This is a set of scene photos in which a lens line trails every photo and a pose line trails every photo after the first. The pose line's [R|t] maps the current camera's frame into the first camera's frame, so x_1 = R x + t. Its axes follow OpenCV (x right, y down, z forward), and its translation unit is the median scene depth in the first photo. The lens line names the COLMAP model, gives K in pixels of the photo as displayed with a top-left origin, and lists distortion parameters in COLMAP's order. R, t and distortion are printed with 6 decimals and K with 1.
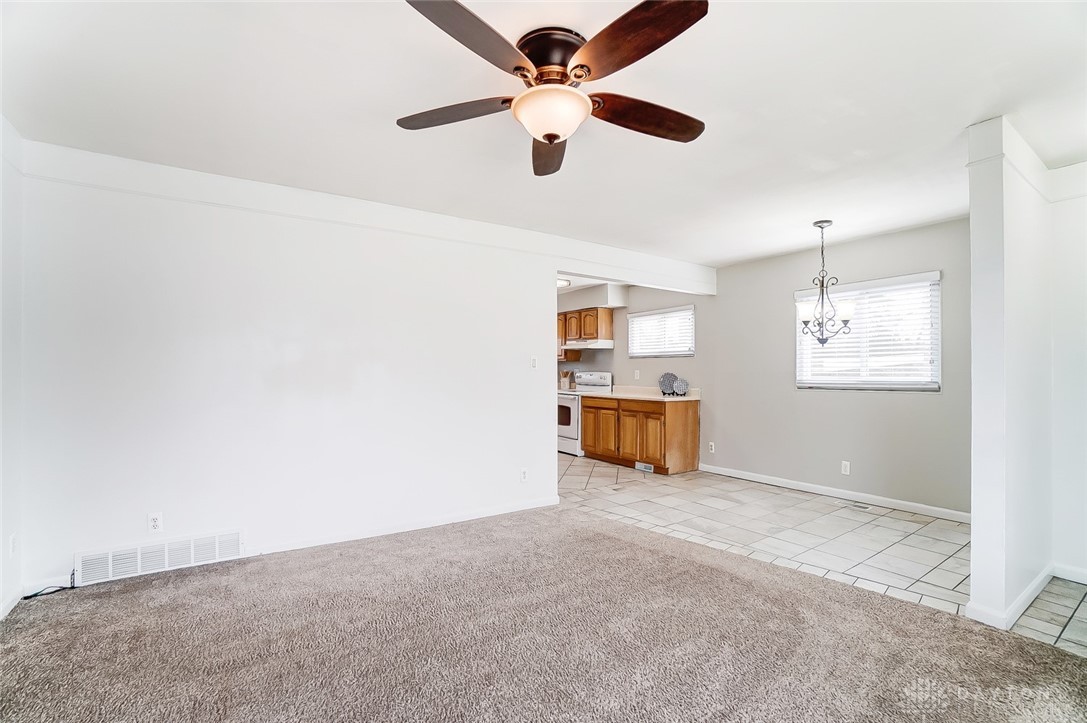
lens RADIAL K [[484.4, 0, 526.2], [0, 484.4, 366.9], [0, 0, 1]] dist [-0.038911, 0.007860]
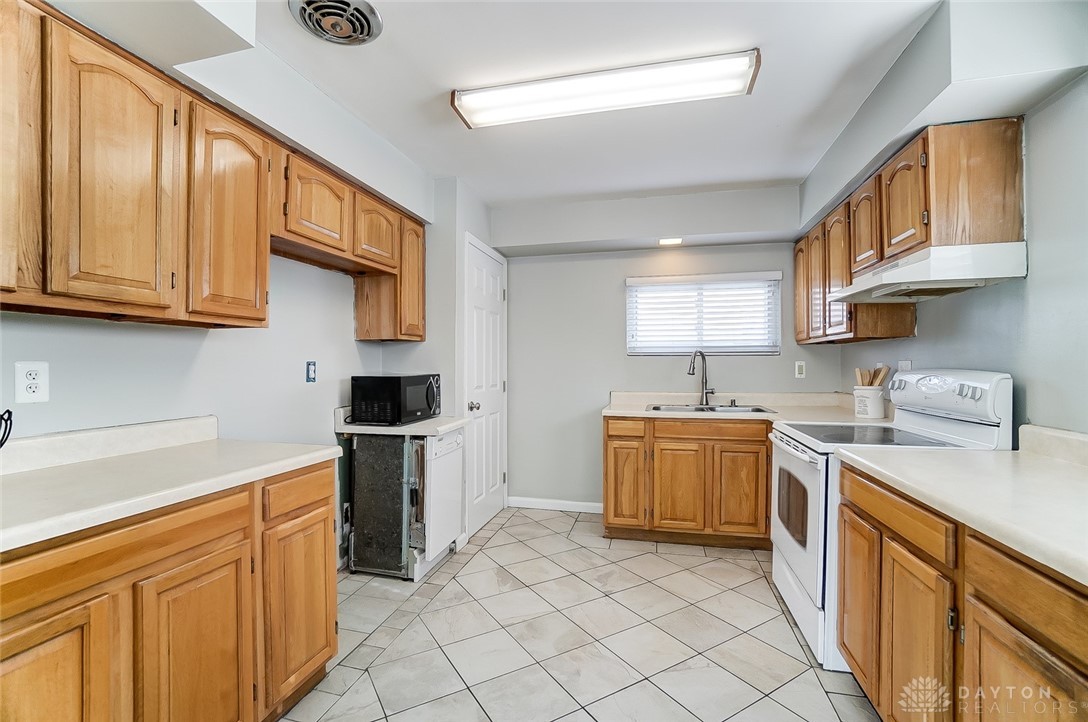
lens RADIAL K [[484.8, 0, 525.0], [0, 484.8, 361.8], [0, 0, 1]] dist [-0.038911, 0.007860]
pose [[0.673106, -0.011388, -0.739458, 0.238942], [0.009389, 0.999932, -0.006853, 0.006581], [0.739486, -0.002329, 0.673168, 0.835816]]
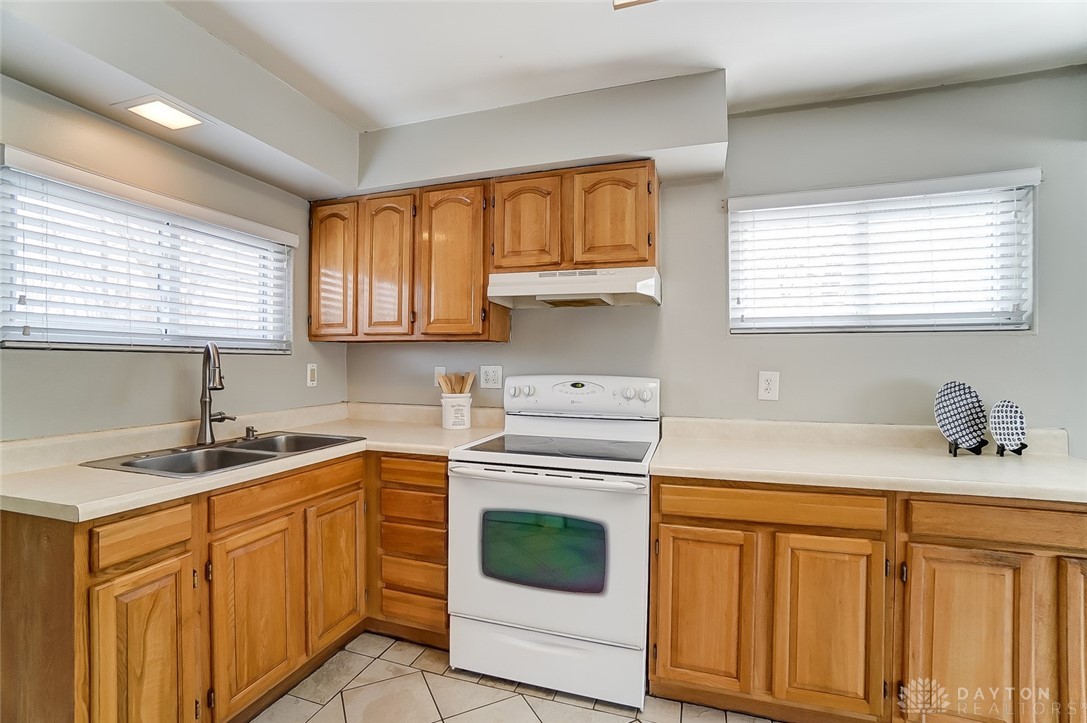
lens RADIAL K [[484.4, 0, 542.9], [0, 484.4, 361.1], [0, 0, 1]] dist [-0.038911, 0.007860]
pose [[0.770350, 0.000047, 0.637621, -0.112423], [-0.004718, 0.999973, 0.005626, -0.001332], [-0.637604, -0.007342, 0.770329, 1.026018]]
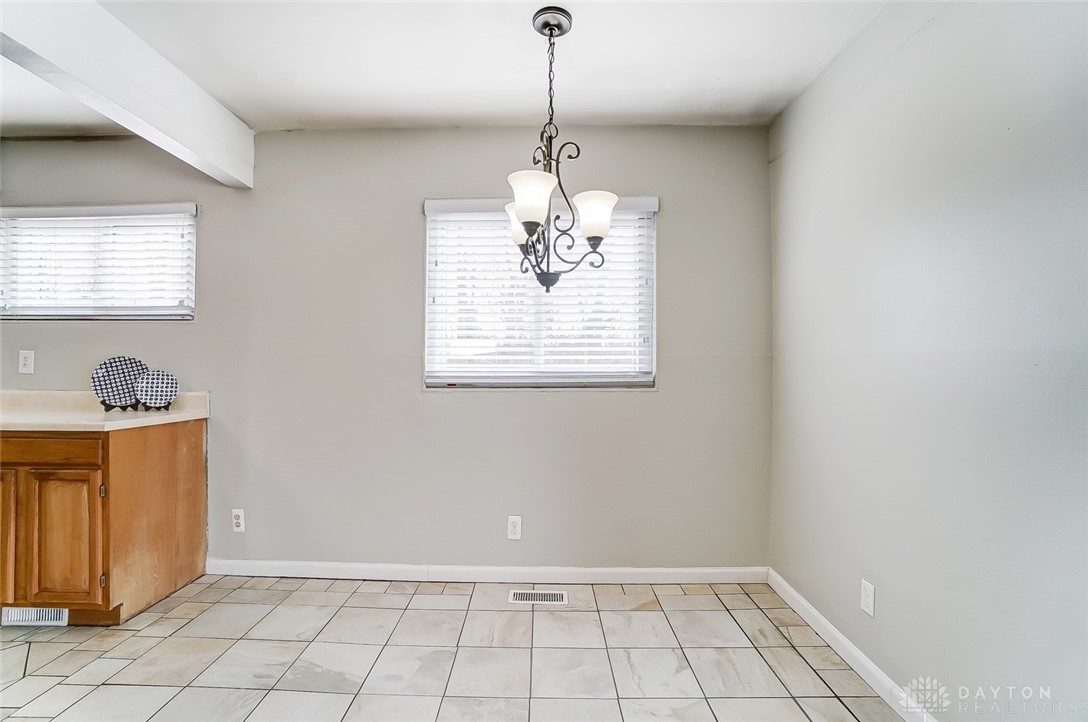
lens RADIAL K [[484.8, 0, 543.6], [0, 484.8, 370.3], [0, 0, 1]] dist [-0.038911, 0.007860]
pose [[0.544036, 0.002410, 0.839059, 0.166033], [-0.013073, 0.999899, 0.005605, 0.018842], [-0.838960, -0.014019, 0.544012, 0.520403]]
